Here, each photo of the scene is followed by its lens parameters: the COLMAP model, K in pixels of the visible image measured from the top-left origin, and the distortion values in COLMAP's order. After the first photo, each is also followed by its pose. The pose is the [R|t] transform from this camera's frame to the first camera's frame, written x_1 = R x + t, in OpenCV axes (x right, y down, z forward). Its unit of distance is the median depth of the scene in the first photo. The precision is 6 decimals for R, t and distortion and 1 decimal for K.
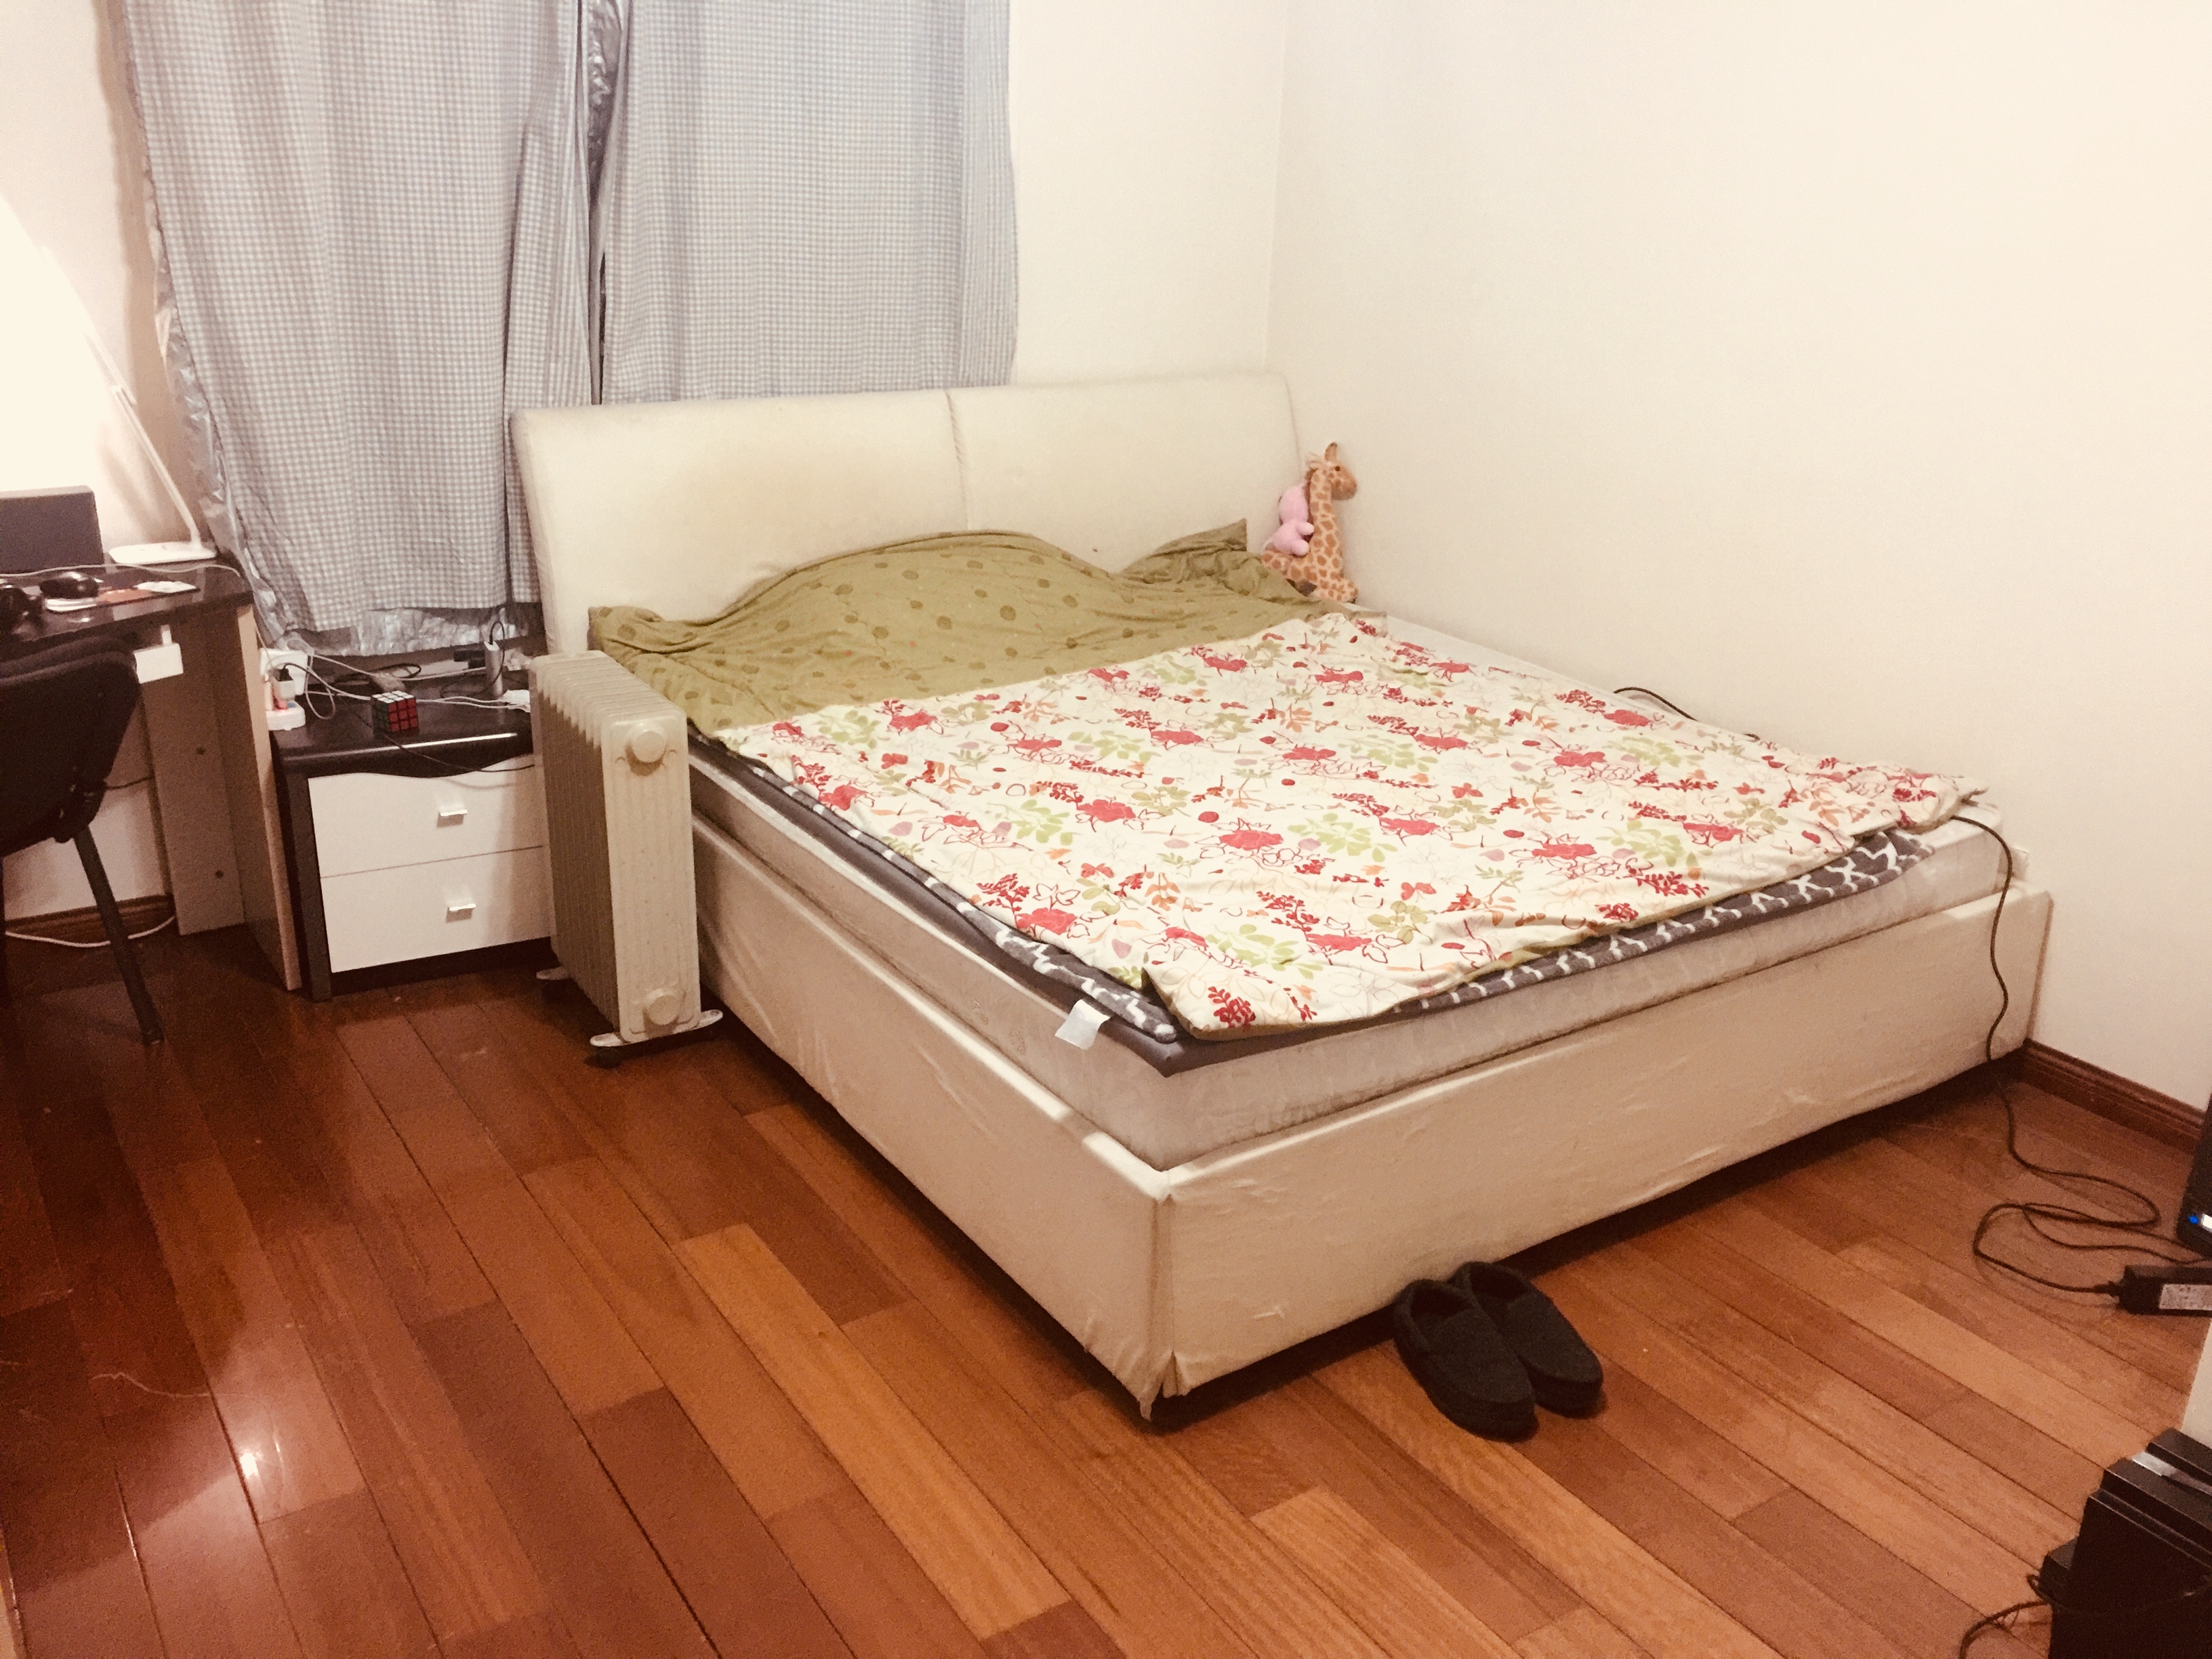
lens RADIAL K [[1843.2, 0, 1106.0], [0, 1843.2, 829.5], [0, 0, 1]] dist [-0.000362, 0.005255]
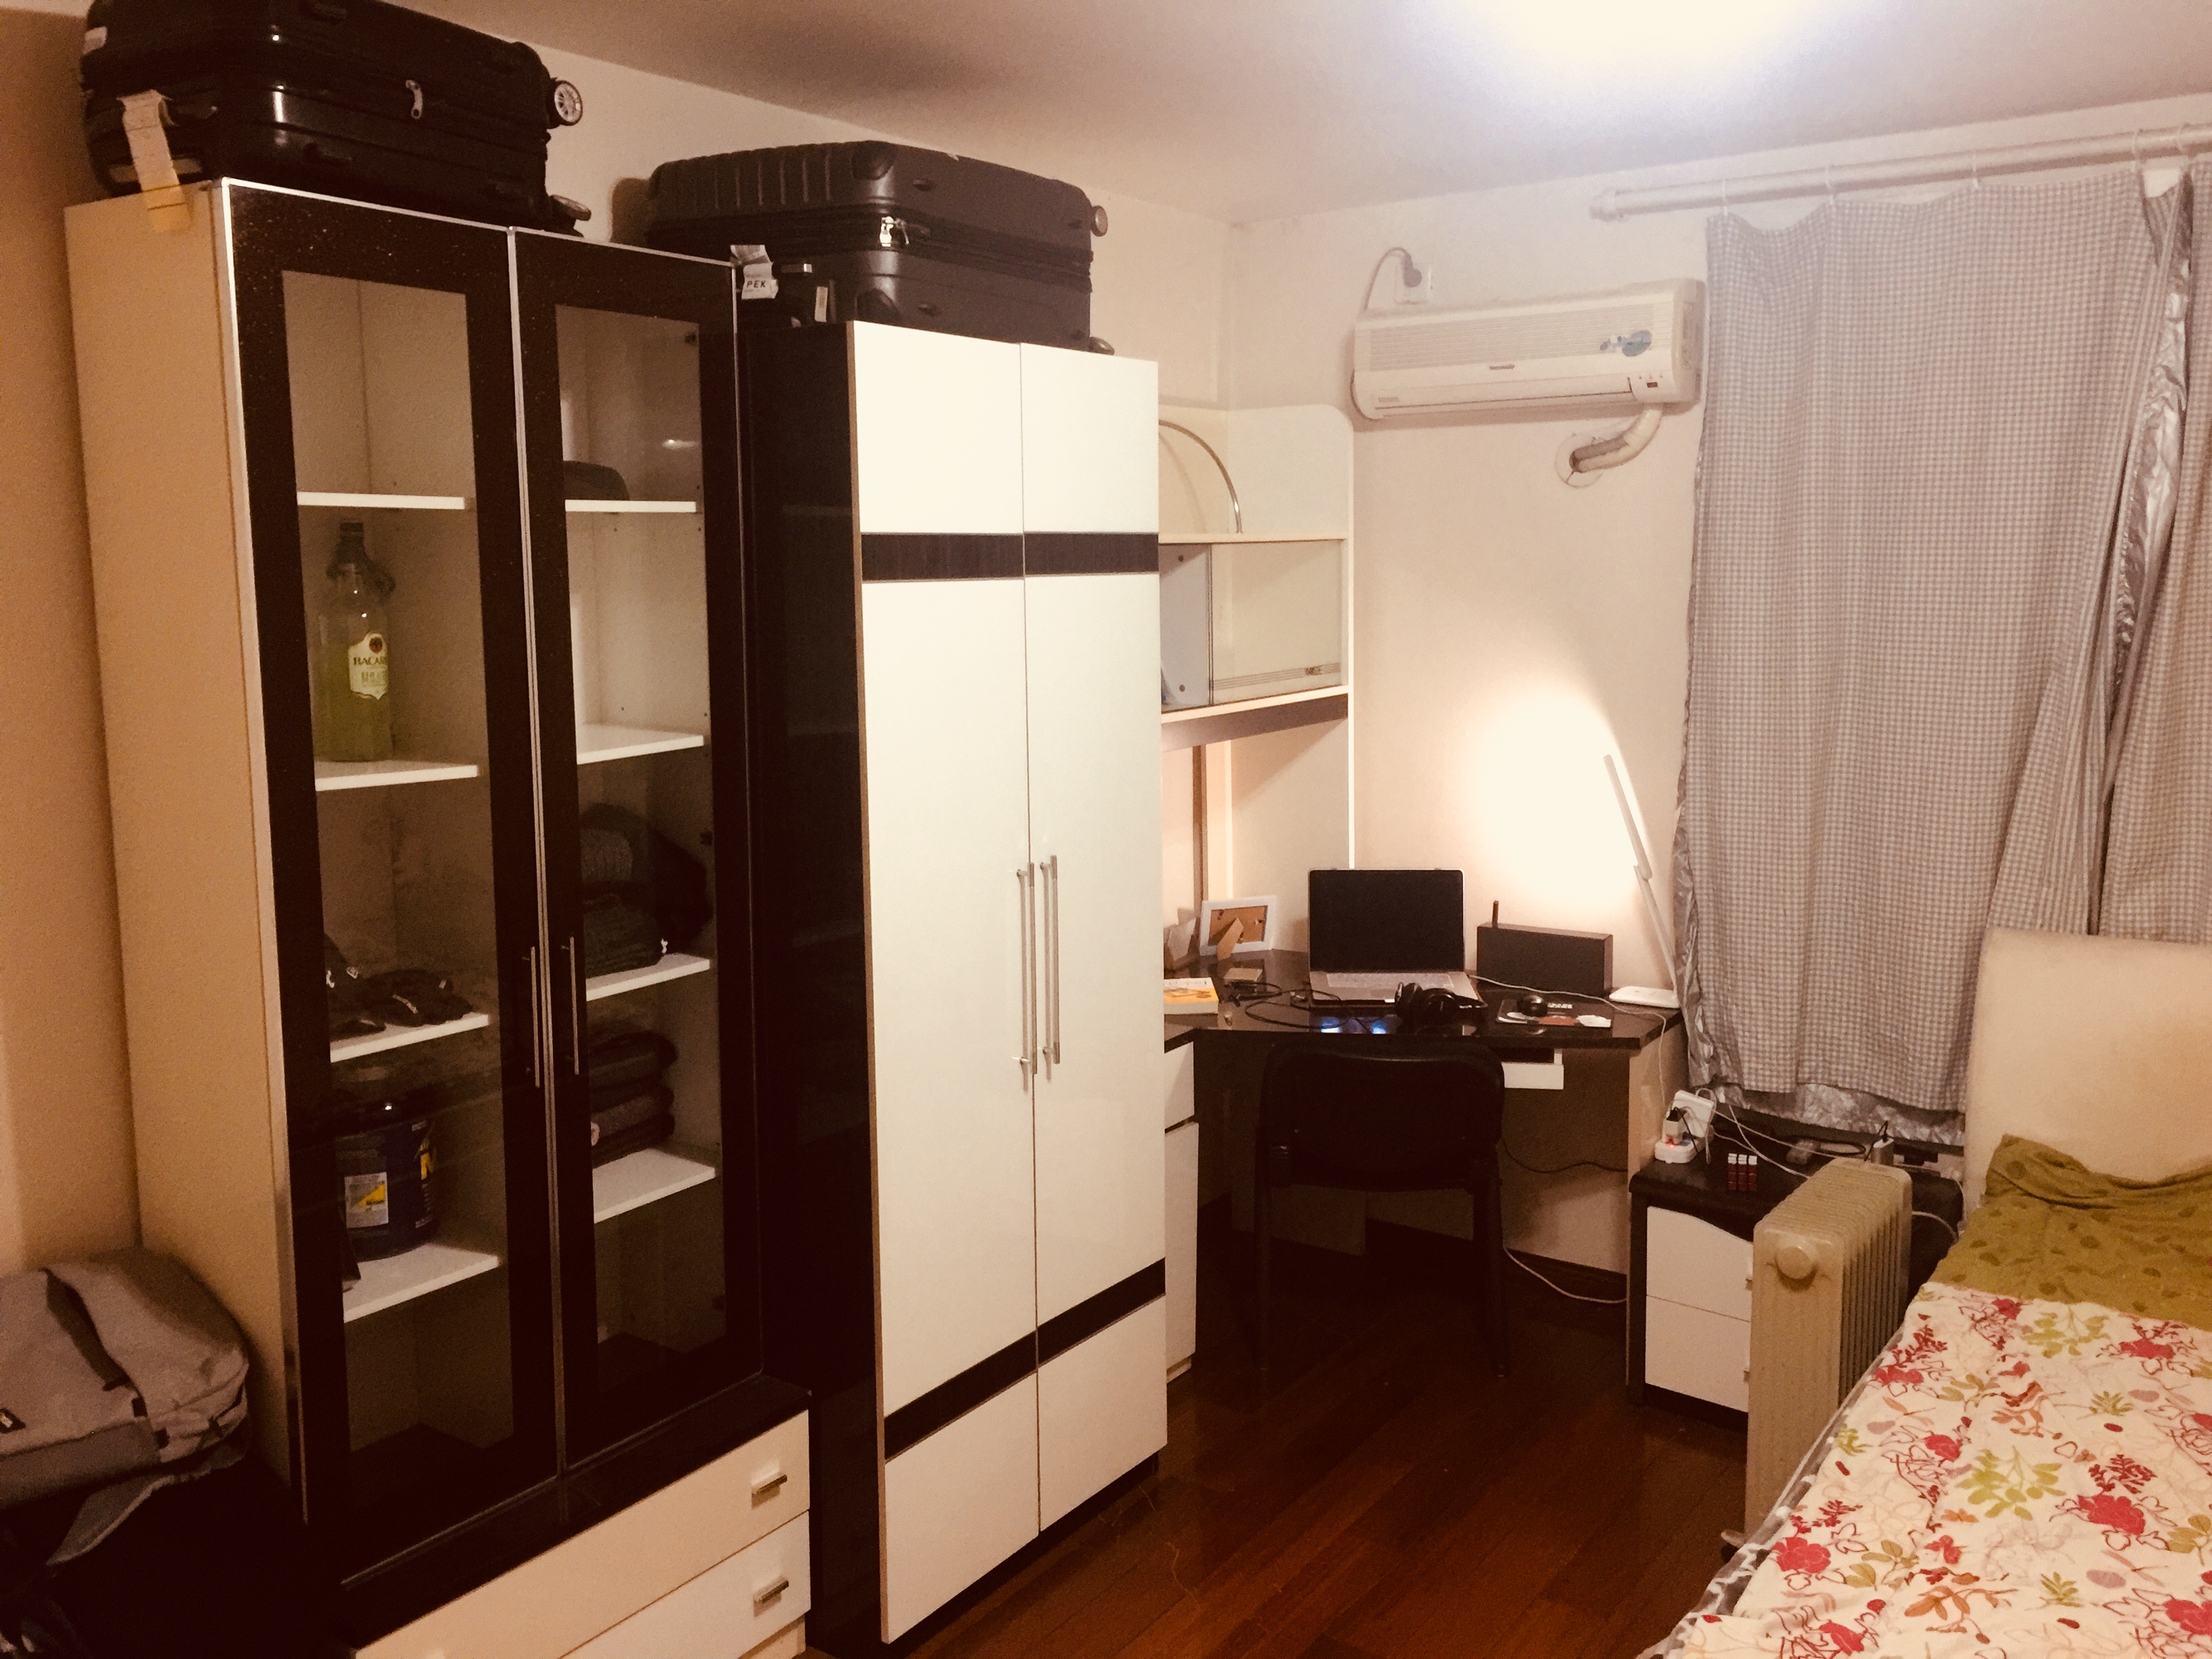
lens RADIAL K [[1869.8, 0, 1100.6], [0, 1869.8, 786.5], [0, 0, 1]] dist [0.002387, -0.006088]
pose [[0.349892, 0.078302, -0.933512, 0.496505], [-0.303670, 0.952172, -0.033952, -0.128280], [0.886205, 0.295359, 0.356935, 0.195720]]
